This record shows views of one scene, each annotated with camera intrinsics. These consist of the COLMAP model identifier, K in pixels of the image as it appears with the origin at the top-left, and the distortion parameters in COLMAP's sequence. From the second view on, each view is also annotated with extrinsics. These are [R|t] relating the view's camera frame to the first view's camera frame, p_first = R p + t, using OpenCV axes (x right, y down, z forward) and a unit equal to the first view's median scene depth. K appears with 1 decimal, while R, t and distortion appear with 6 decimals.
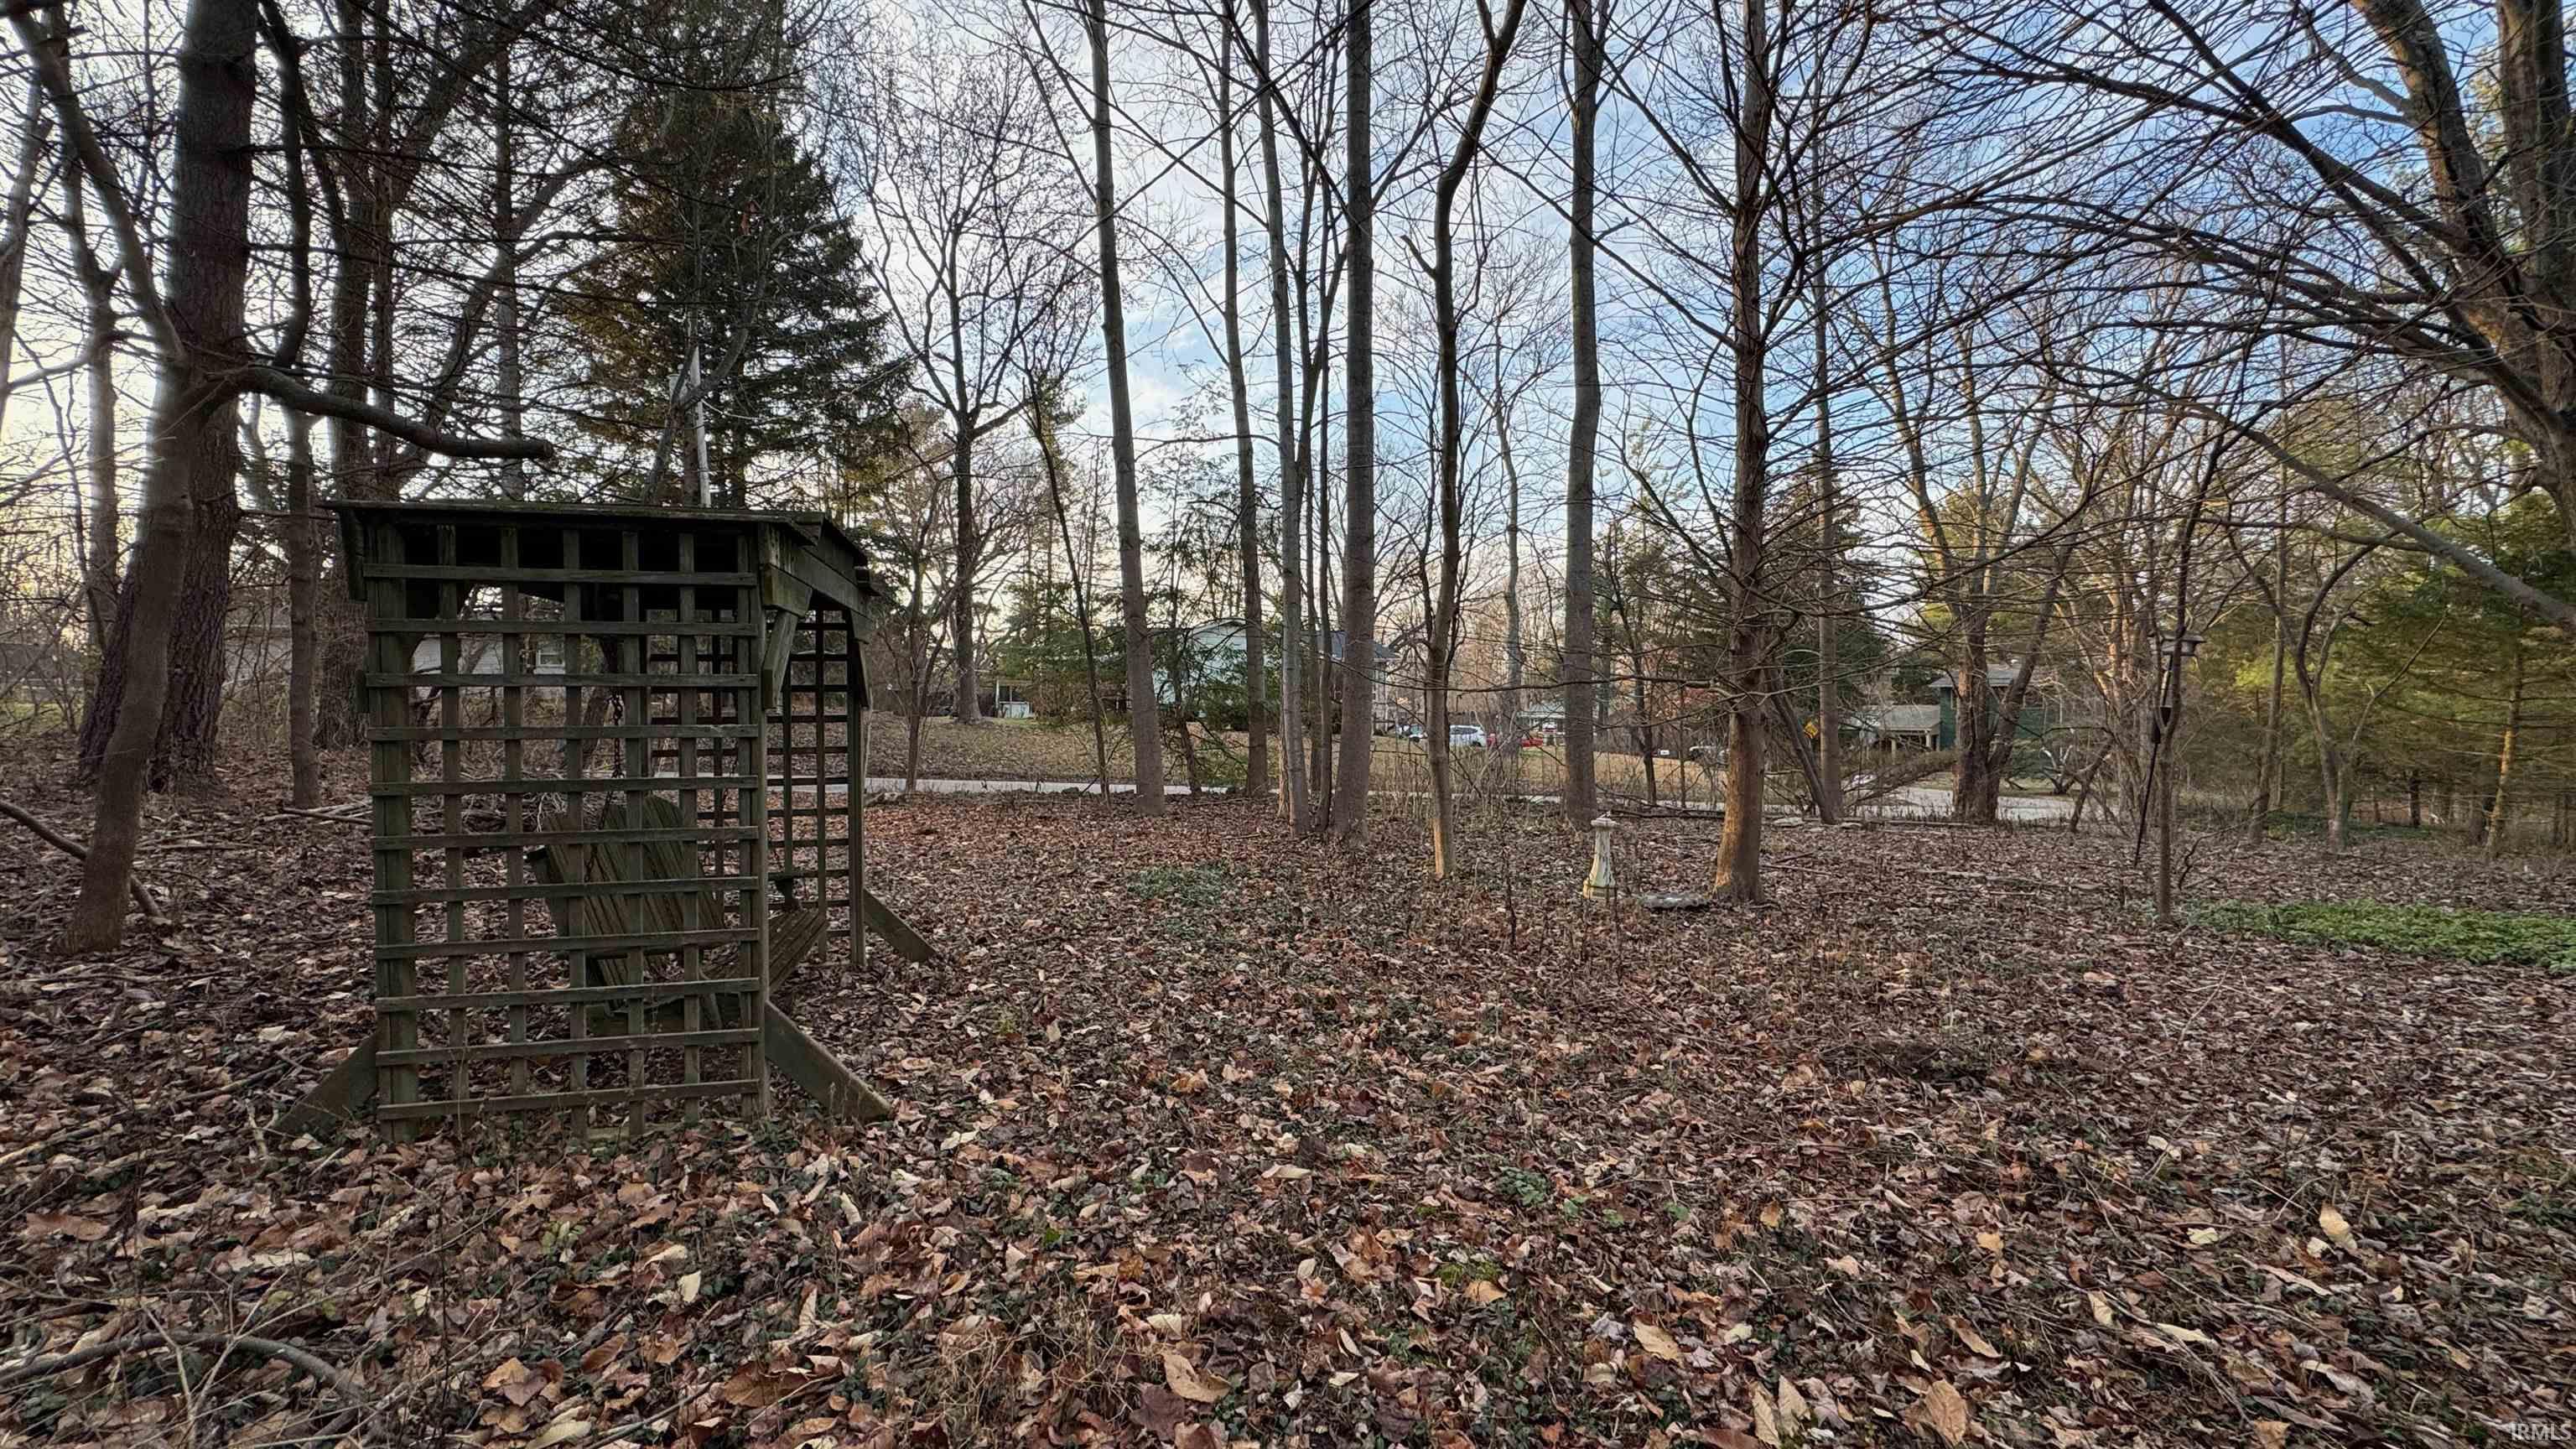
lens RADIAL K [[1026.6, 0, 1290.2], [0, 1026.6, 720.4], [0, 0, 1]] dist [-0.002493, 0.000520]
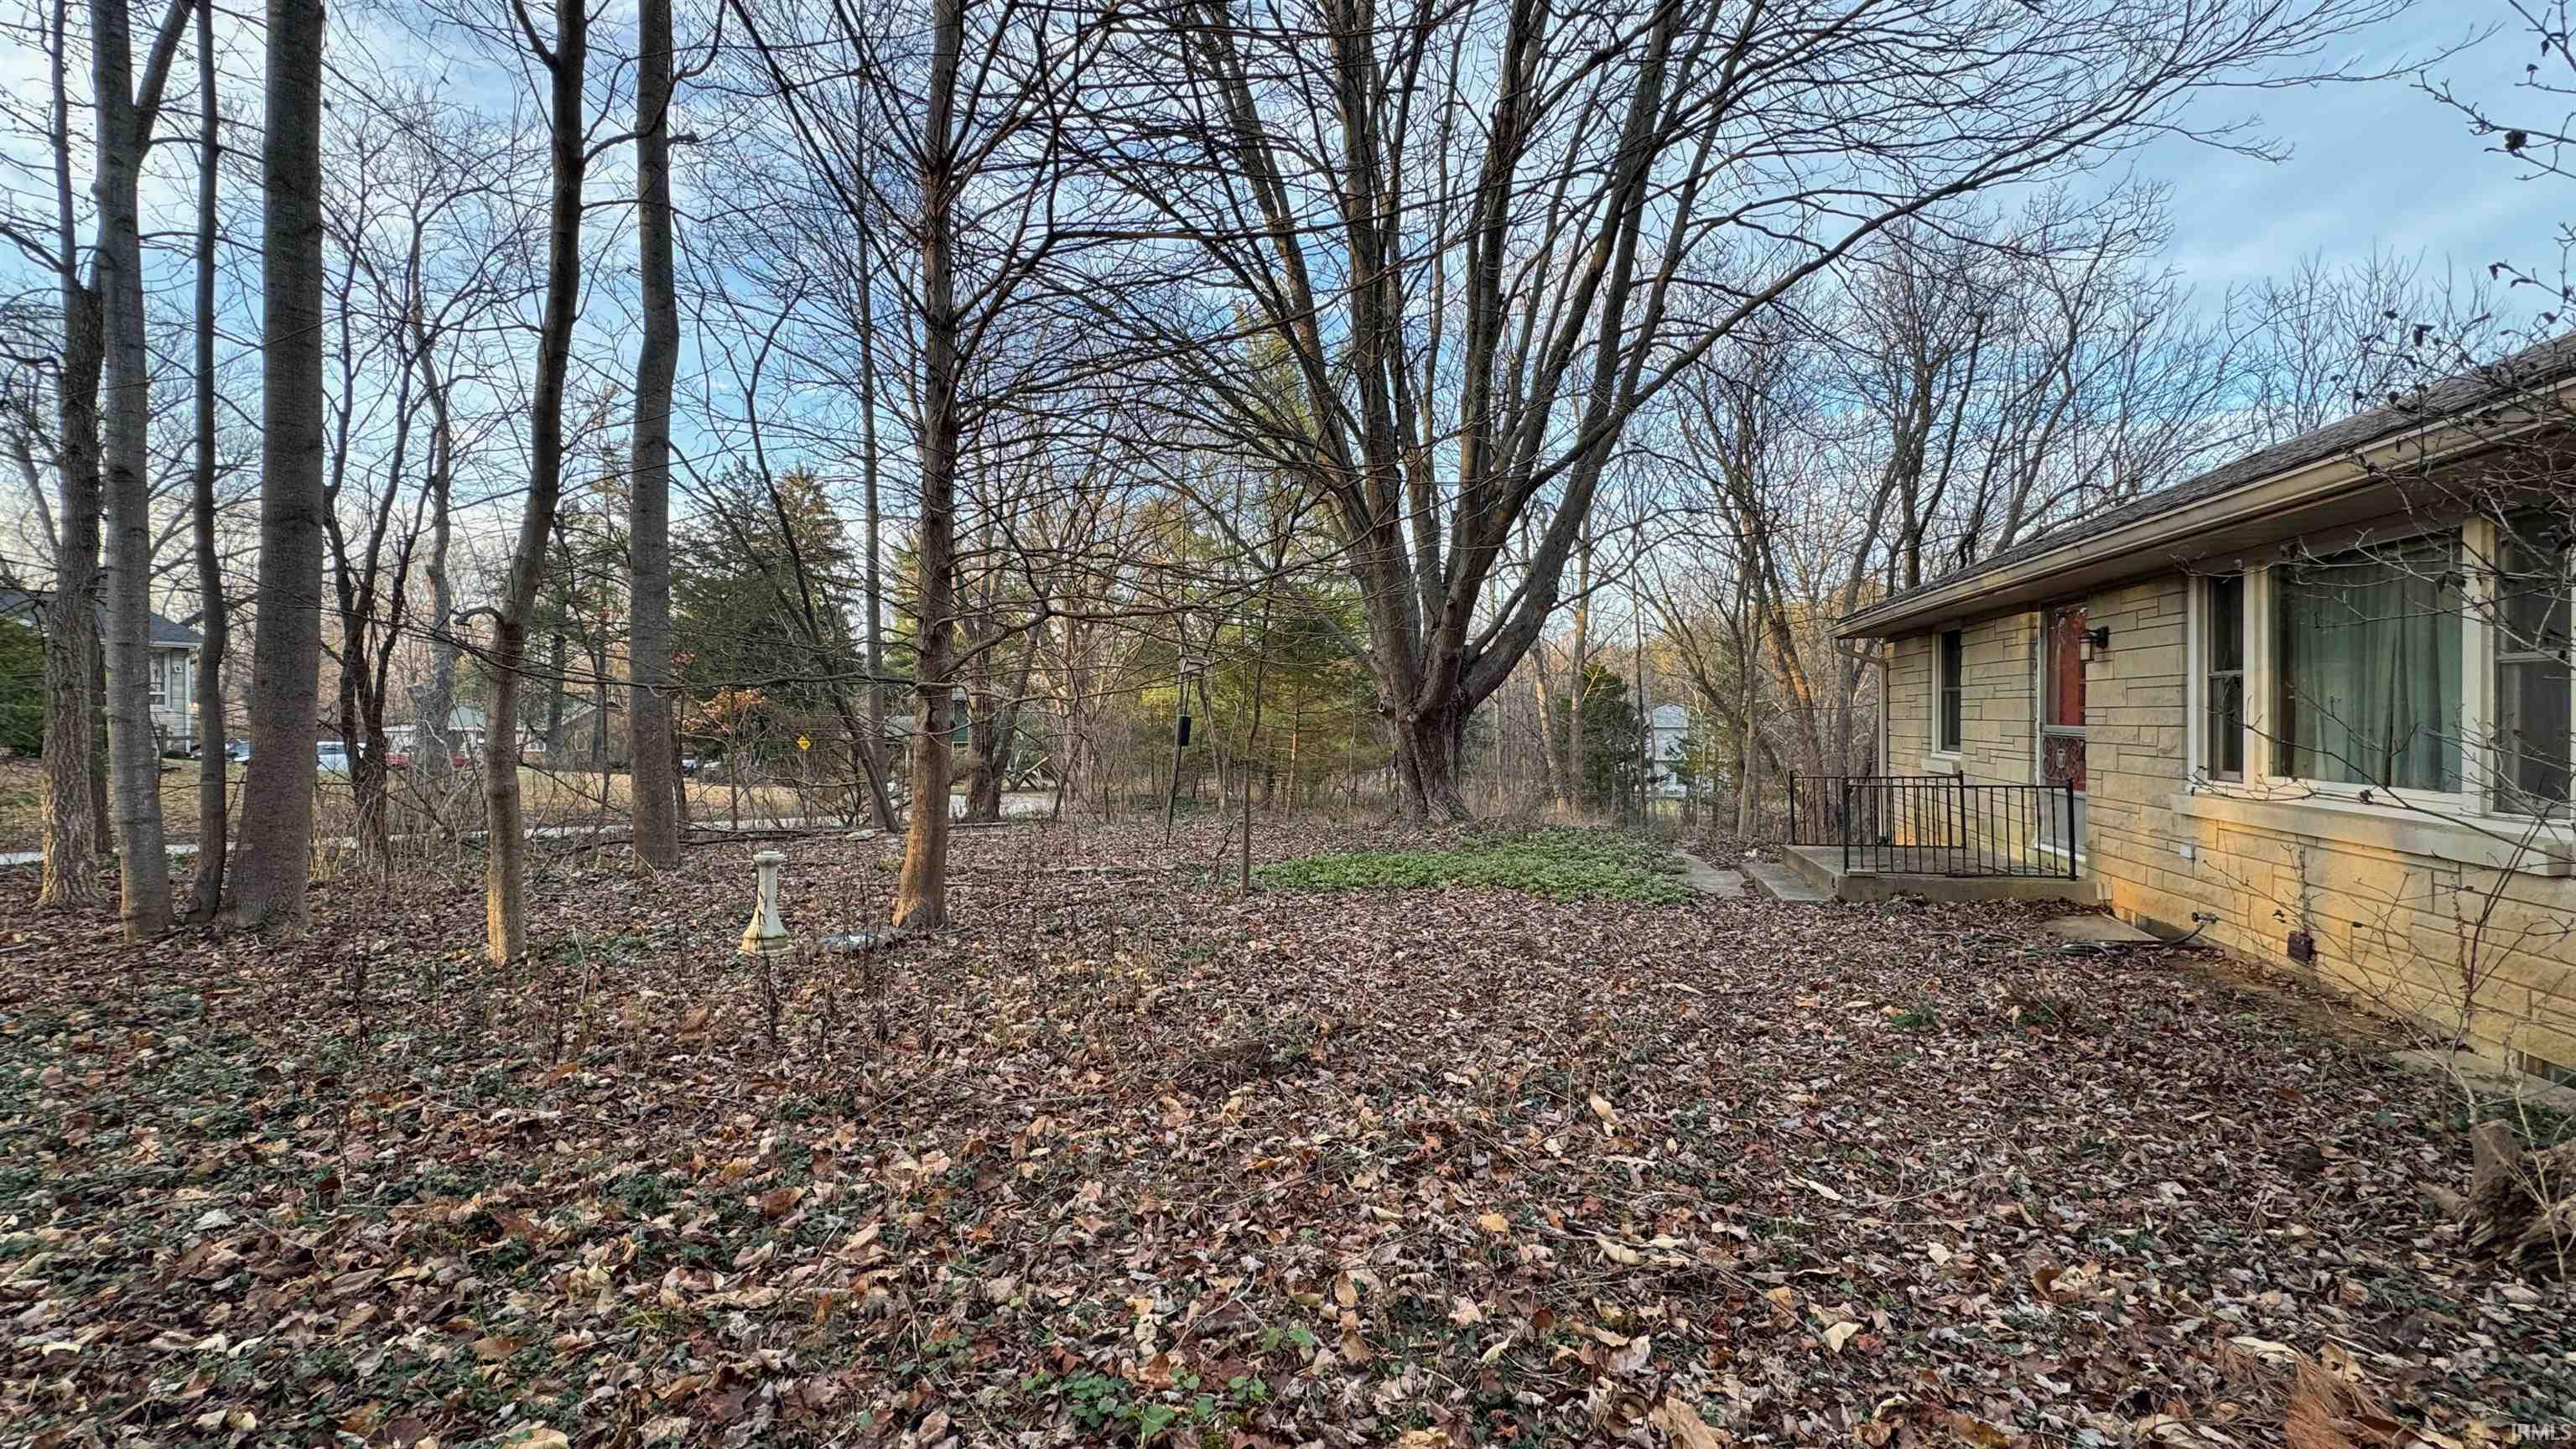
lens RADIAL K [[1026.6, 0, 1290.2], [0, 1026.6, 720.4], [0, 0, 1]] dist [-0.002493, 0.000520]
pose [[0.592912, 0.000257, 0.805267, -0.166989], [0.008112, 0.999947, -0.006292, 0.002180], [-0.805226, 0.010263, 0.592879, 0.327900]]
